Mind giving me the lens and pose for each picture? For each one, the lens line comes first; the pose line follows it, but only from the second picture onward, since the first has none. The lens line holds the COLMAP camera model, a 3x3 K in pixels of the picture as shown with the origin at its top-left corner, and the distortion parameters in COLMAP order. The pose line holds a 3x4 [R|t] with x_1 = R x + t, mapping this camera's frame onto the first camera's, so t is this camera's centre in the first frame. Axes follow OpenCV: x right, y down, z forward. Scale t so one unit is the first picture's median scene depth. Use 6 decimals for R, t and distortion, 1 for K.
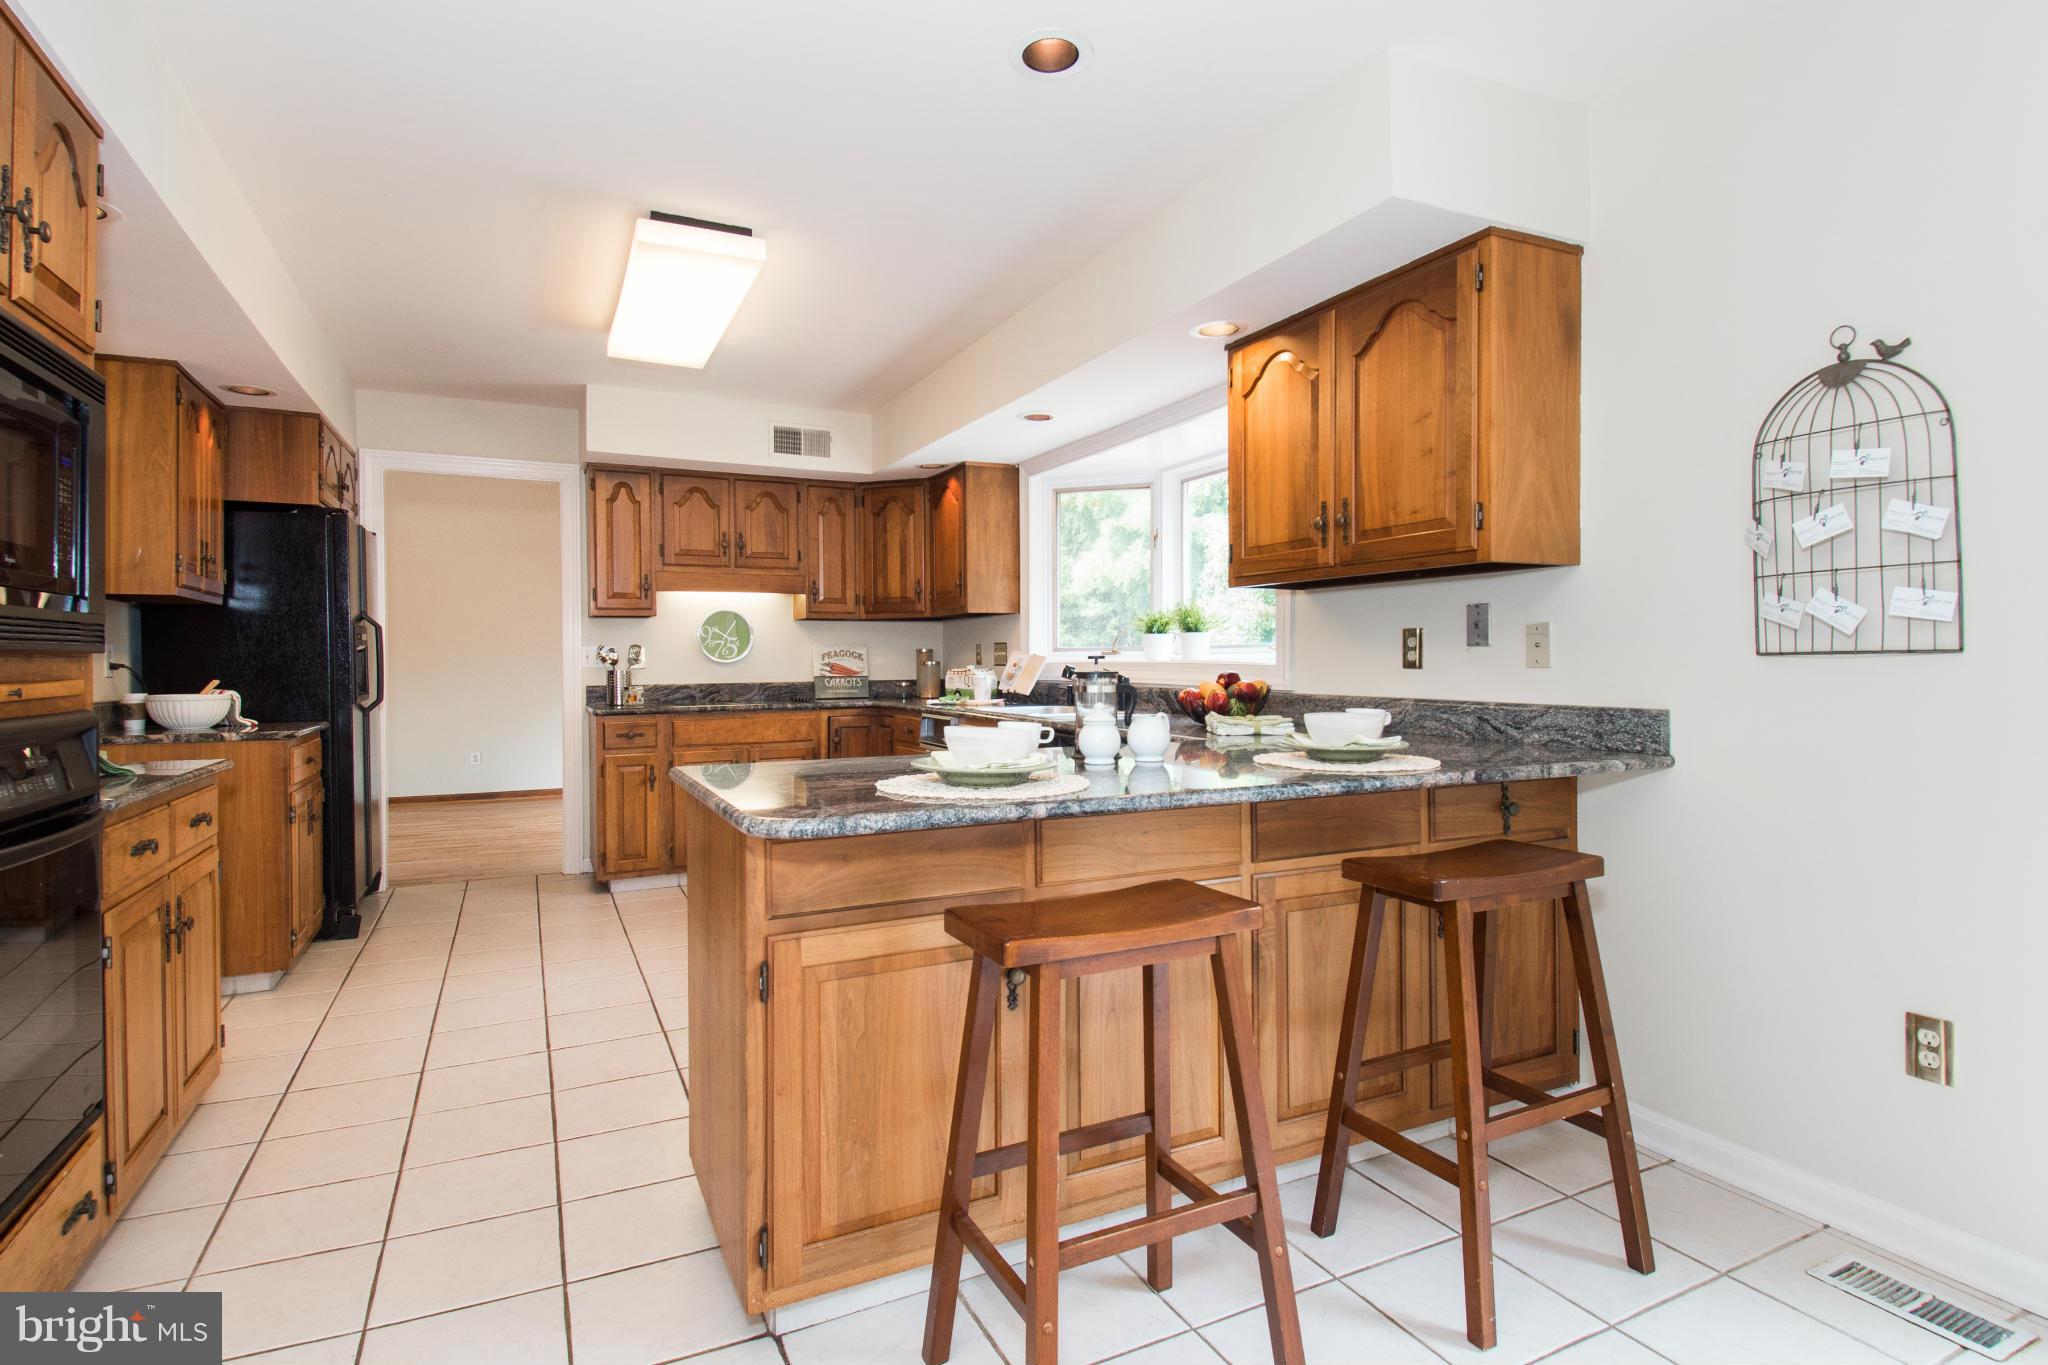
lens RADIAL K [[1030.6, 0, 1037.7], [0, 1030.6, 664.9], [0, 0, 1]] dist [0.065341, -0.050818]
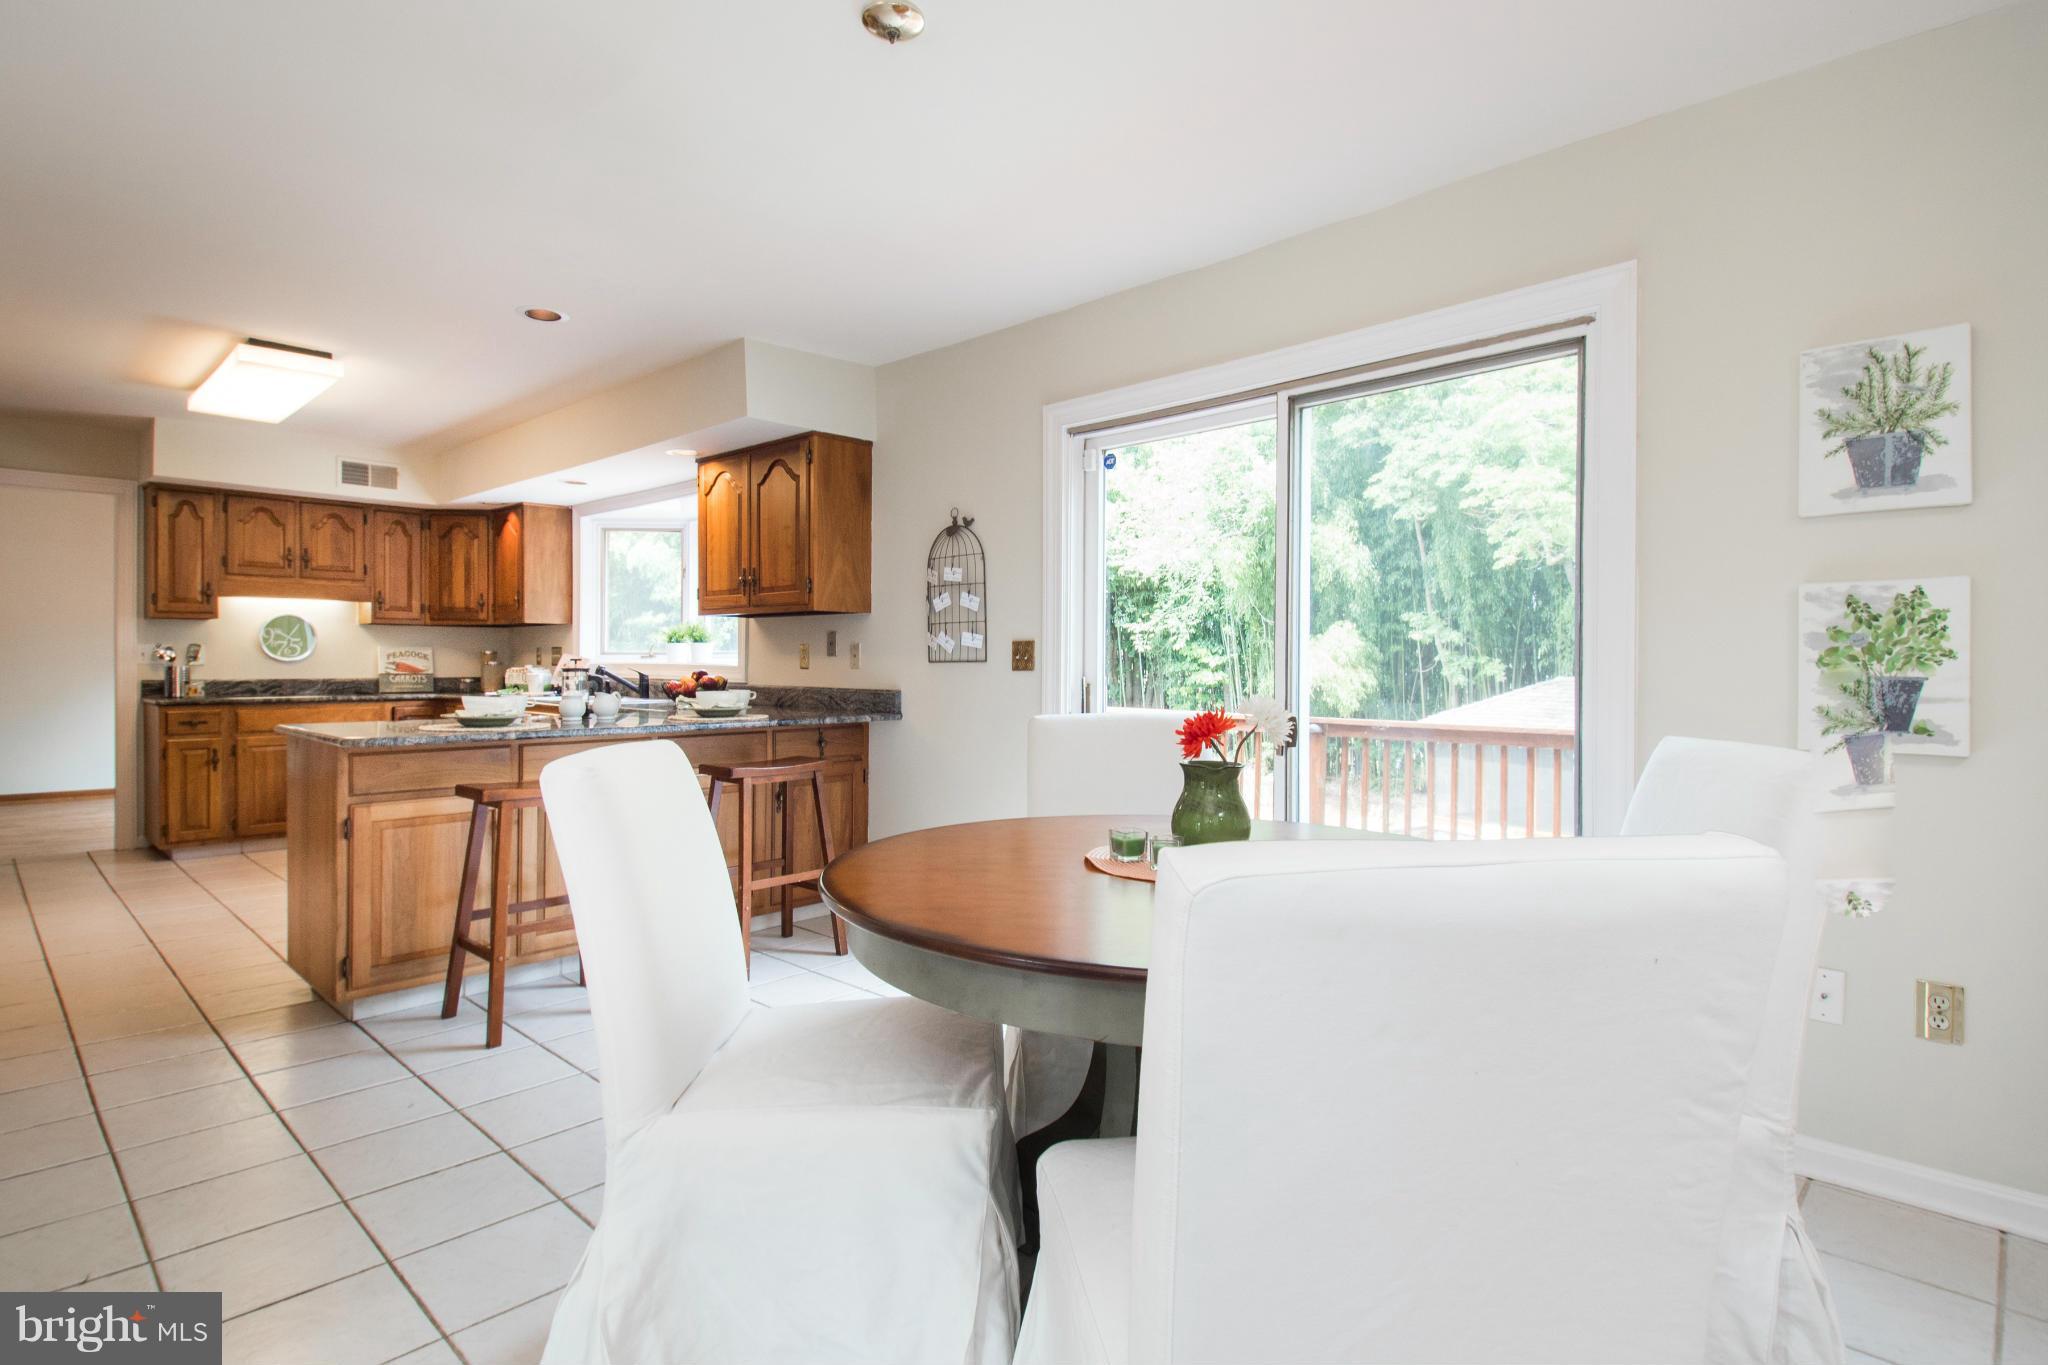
lens RADIAL K [[1030.6, 0, 1037.7], [0, 1030.6, 664.9], [0, 0, 1]] dist [0.065341, -0.050818]
pose [[0.939816, 0.010321, 0.341524, 0.084957], [-0.008929, 0.999944, -0.005648, 0.001784], [-0.341563, 0.002258, 0.939856, -0.398651]]
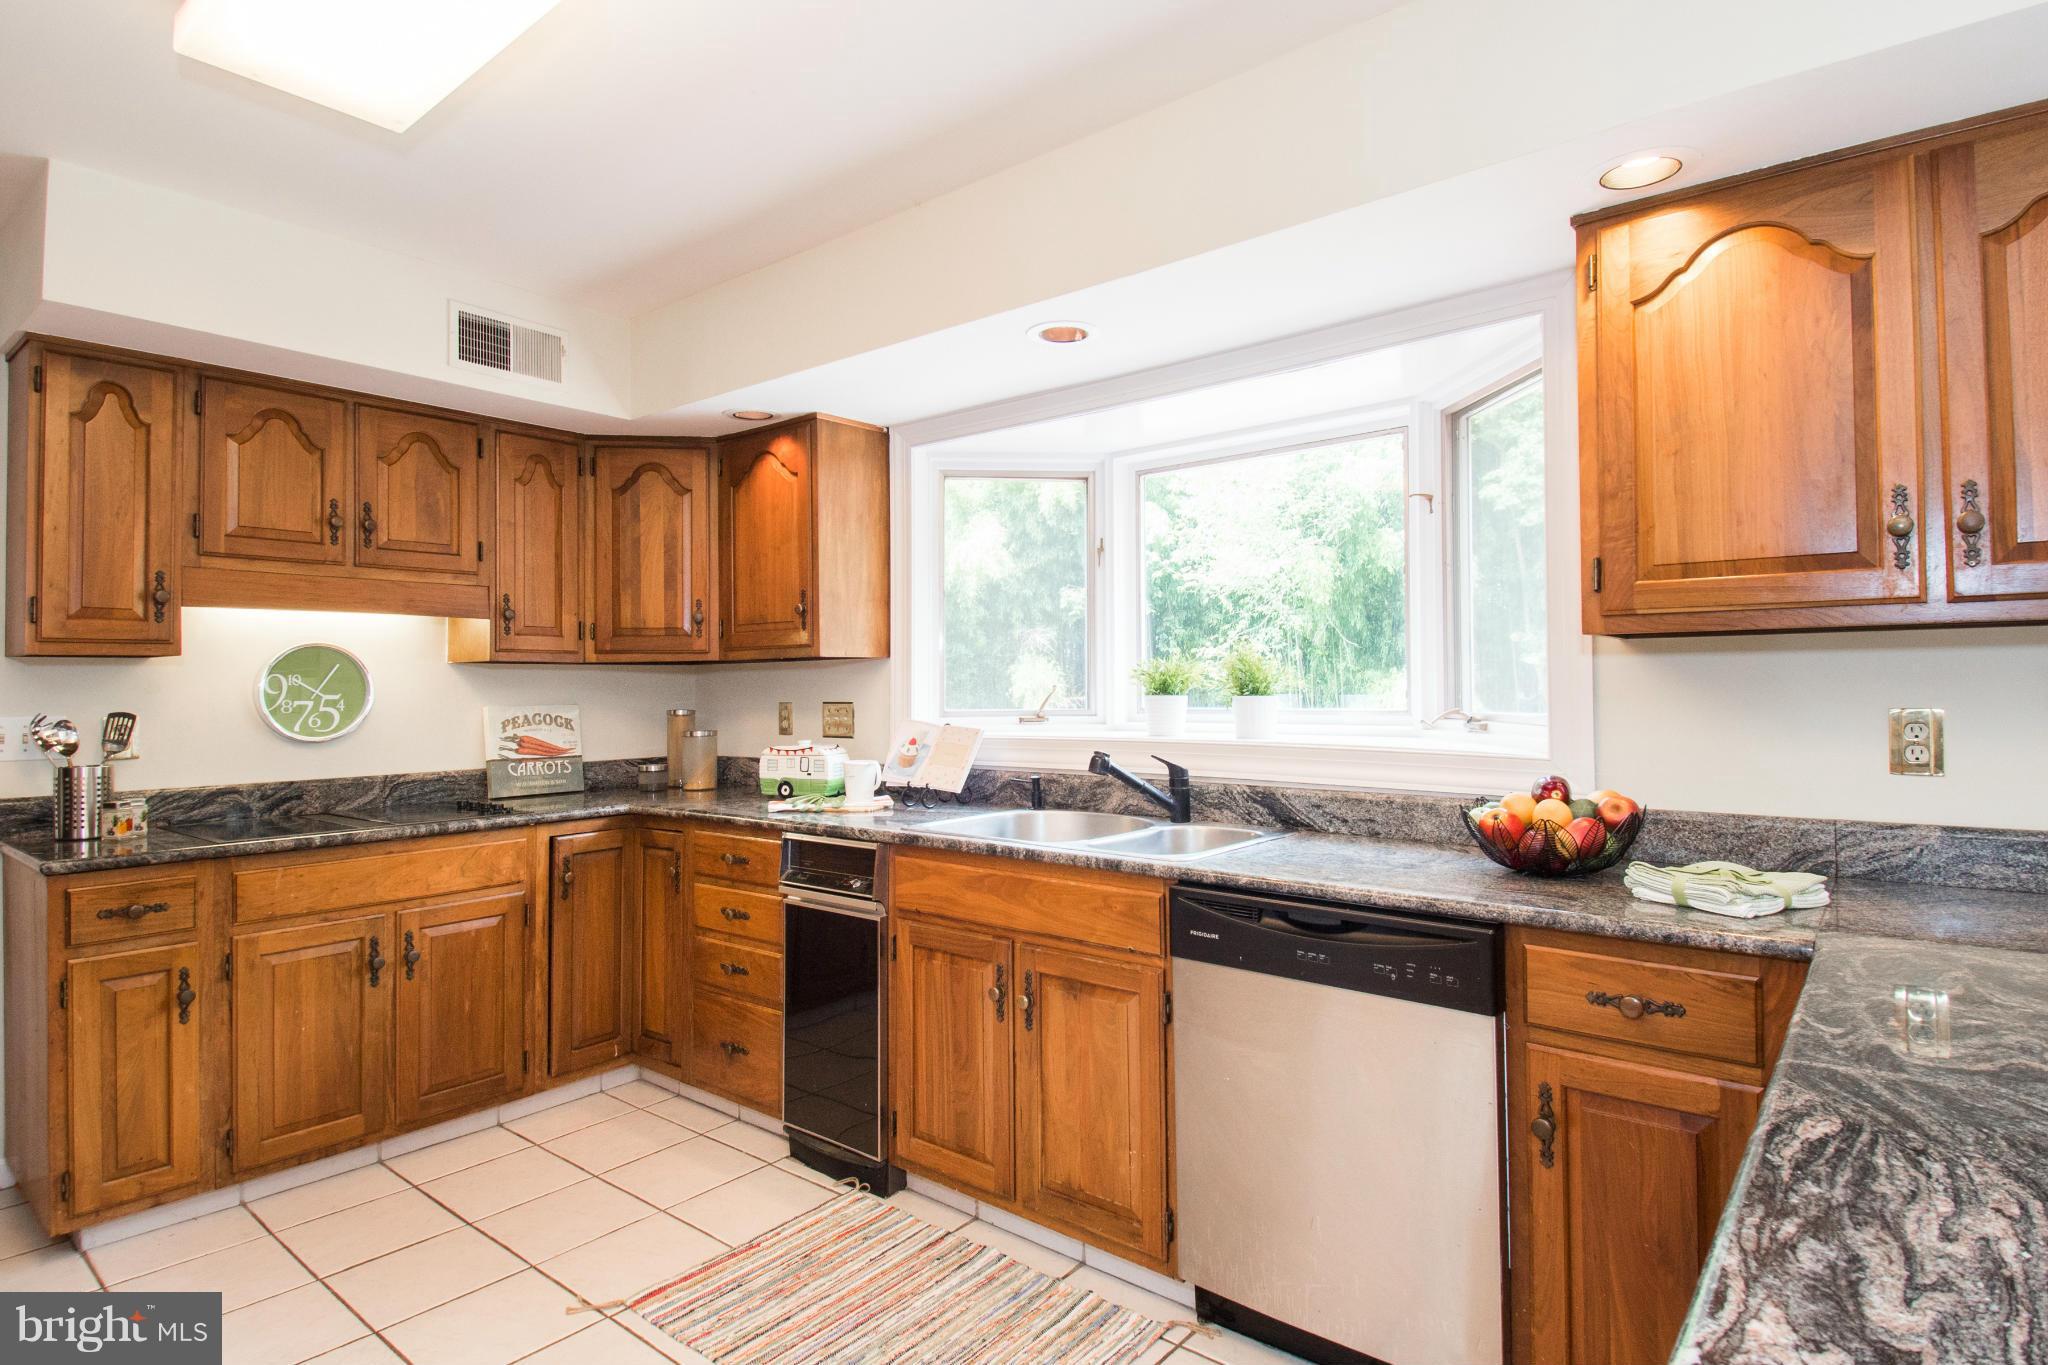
lens RADIAL K [[1056.2, 0, 1028.3], [0, 1056.2, 663.3], [0, 0, 1]] dist [0.047685, -0.043212]
pose [[0.909028, 0.008617, 0.416645, -0.217204], [0.005057, 0.999485, -0.031703, -0.025908], [-0.416703, 0.030926, 0.908516, 0.374212]]
